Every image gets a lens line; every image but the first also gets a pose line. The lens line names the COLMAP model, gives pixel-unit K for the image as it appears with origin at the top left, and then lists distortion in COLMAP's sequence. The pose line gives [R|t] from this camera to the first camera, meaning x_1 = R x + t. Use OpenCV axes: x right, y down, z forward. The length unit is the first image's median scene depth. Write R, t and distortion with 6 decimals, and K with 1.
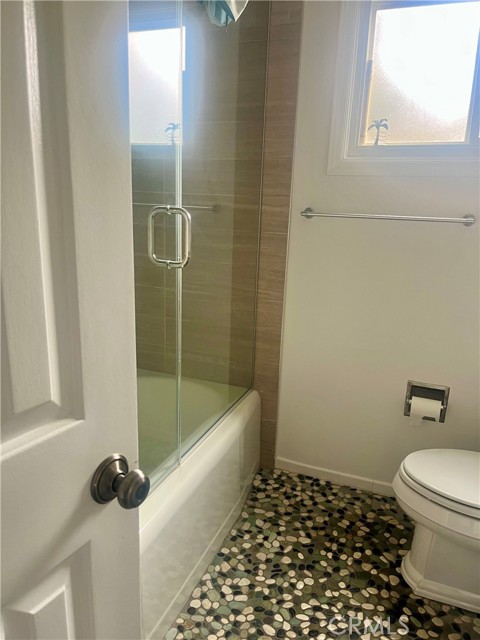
lens RADIAL K [[485.7, 0, 234.7], [0, 485.7, 321.4], [0, 0, 1]] dist [0.039907, -0.063022]
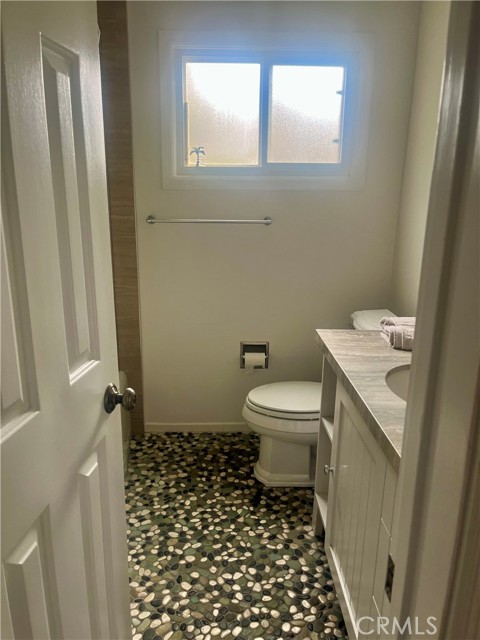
lens RADIAL K [[485.7, 0, 240.6], [0, 485.7, 318.9], [0, 0, 1]] dist [0.039907, -0.063022]
pose [[0.915898, -0.122067, 0.382401, -0.157042], [0.119367, 0.992370, 0.030878, 0.018729], [-0.383252, 0.017365, 0.923481, -0.249808]]
